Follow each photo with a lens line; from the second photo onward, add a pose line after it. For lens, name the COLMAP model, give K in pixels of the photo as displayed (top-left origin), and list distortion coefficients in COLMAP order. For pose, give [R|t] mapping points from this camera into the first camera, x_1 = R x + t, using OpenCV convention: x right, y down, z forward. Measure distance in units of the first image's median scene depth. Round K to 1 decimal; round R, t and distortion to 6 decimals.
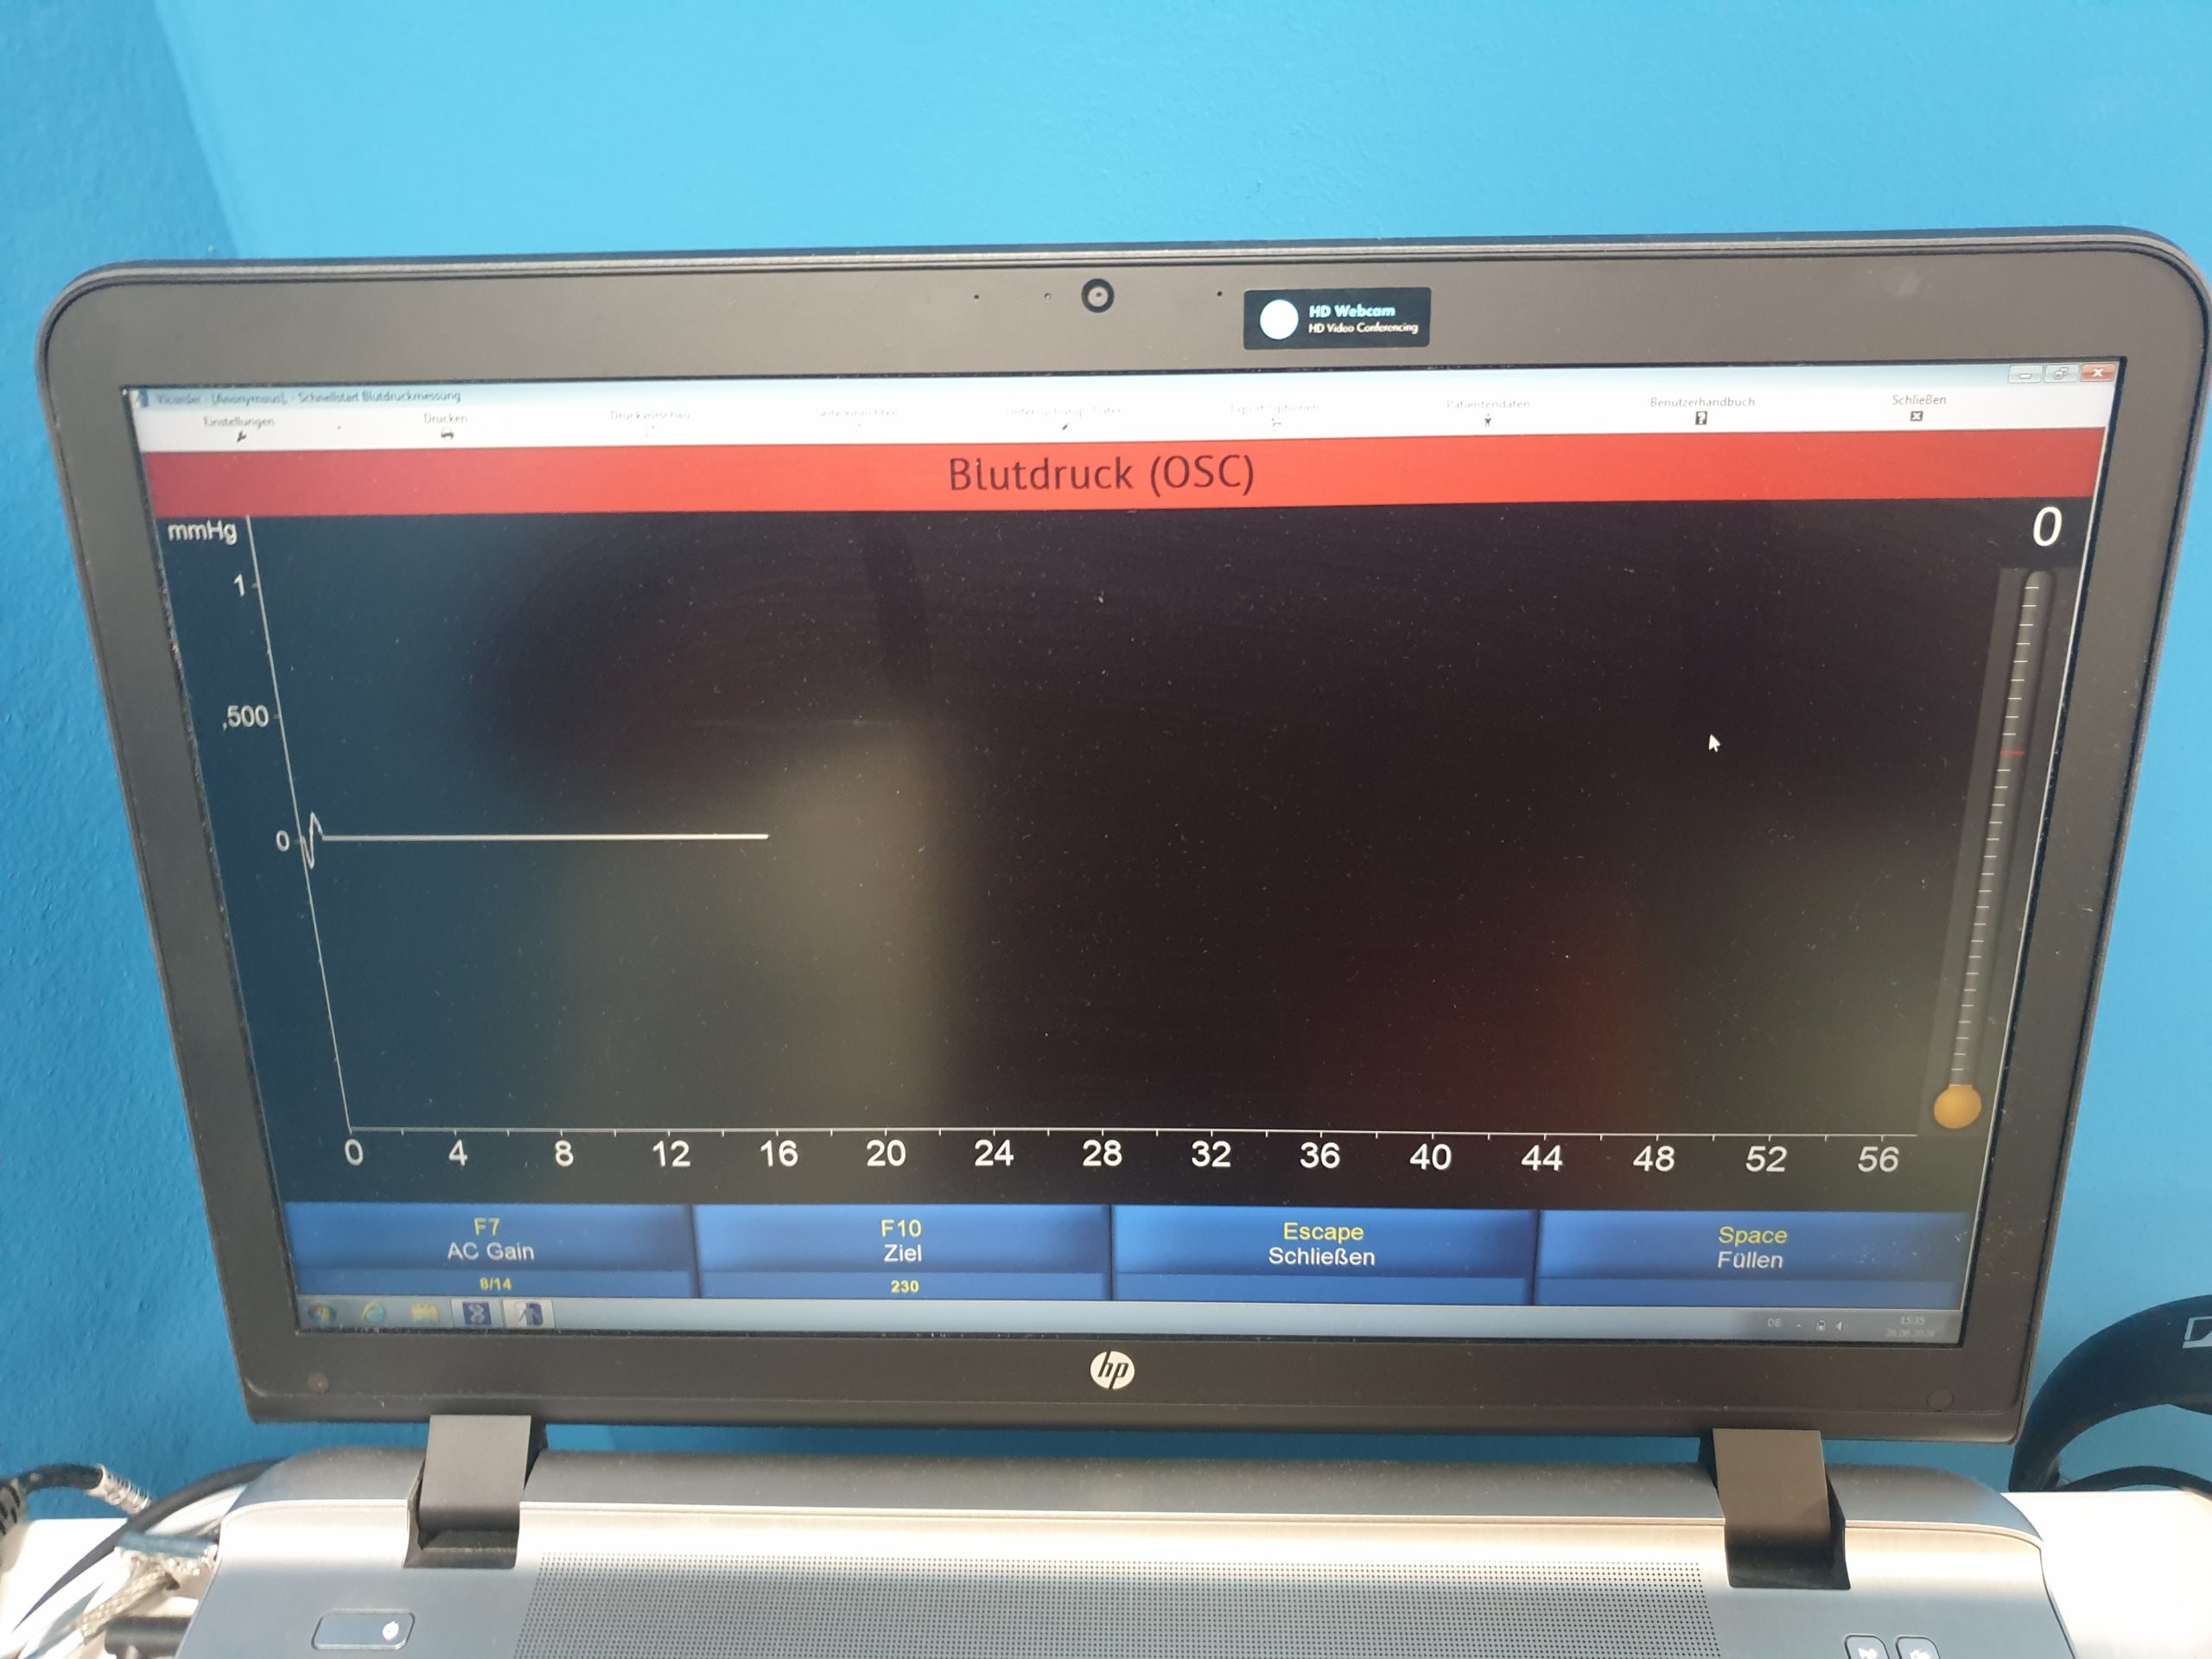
lens RADIAL K [[1716.8, 0, 1114.9], [0, 1716.8, 738.6], [0, 0, 1]] dist [-0.009099, 0.014648]
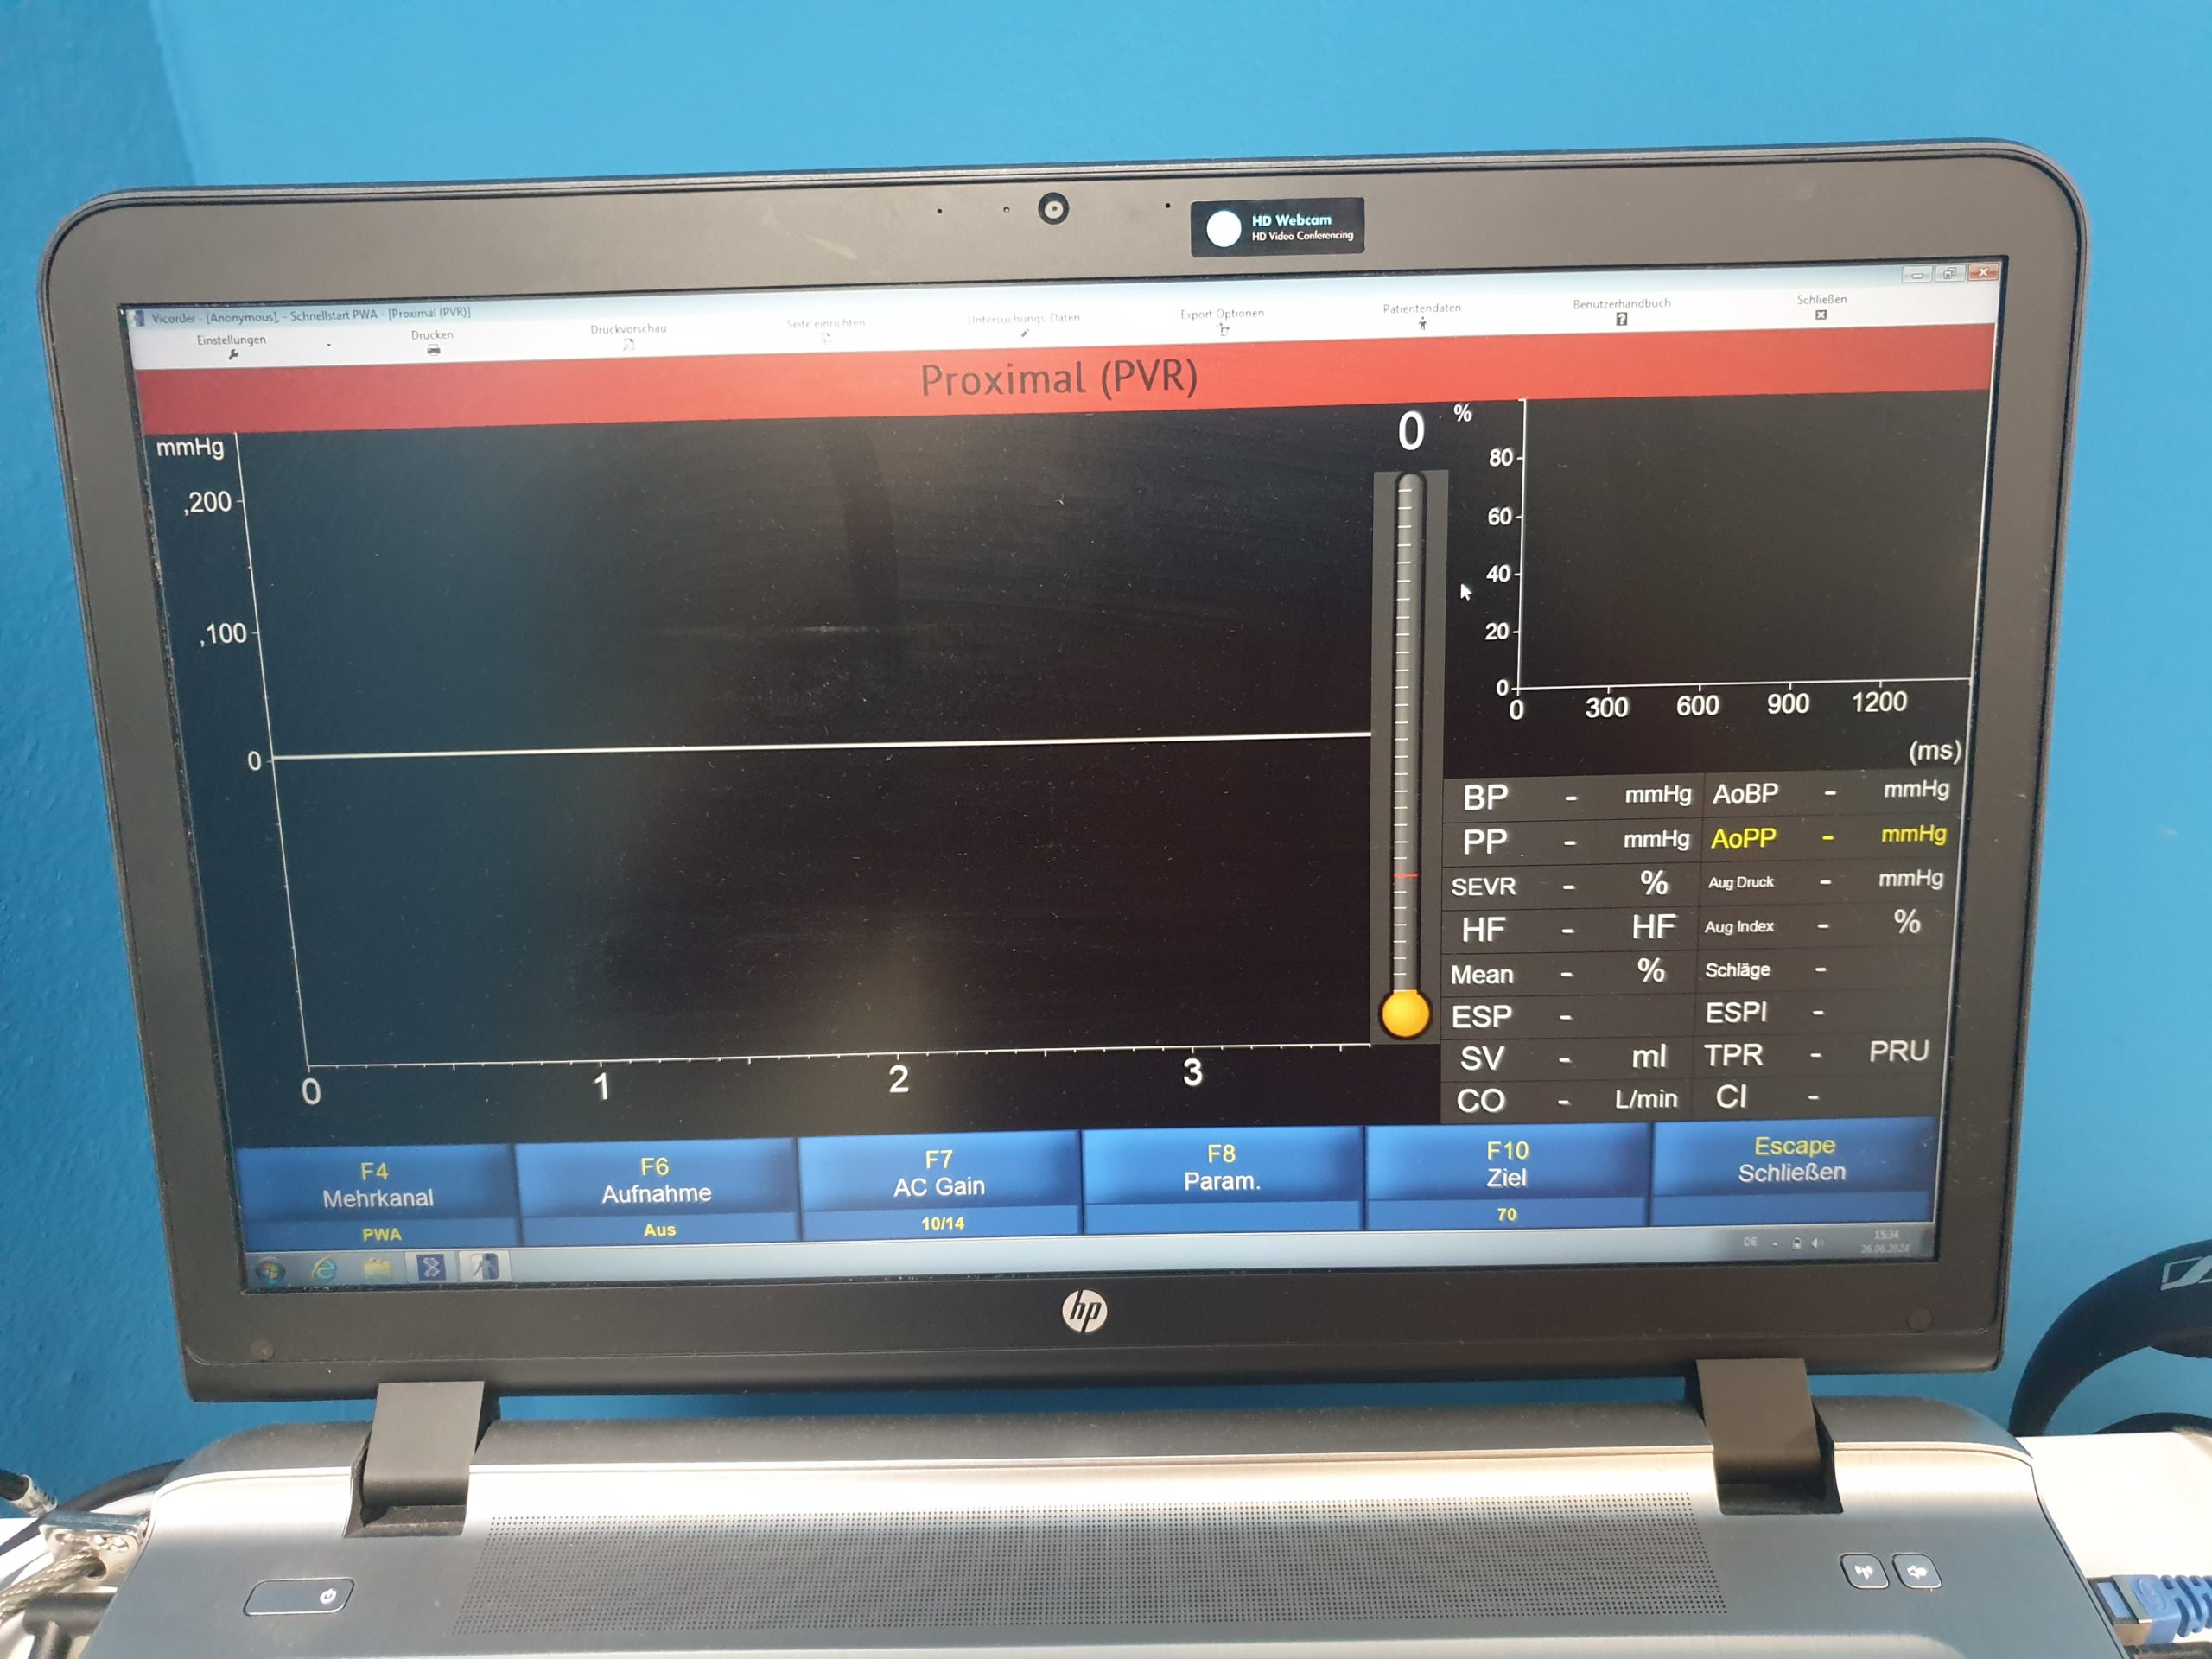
lens RADIAL K [[1716.8, 0, 1131.1], [0, 1716.8, 770.6], [0, 0, 1]] dist [-0.009099, 0.014648]
pose [[0.999518, -0.015099, 0.027111, 0.003574], [0.018454, 0.991587, -0.128119, 0.213880], [-0.024948, 0.128558, 0.991388, -0.013477]]
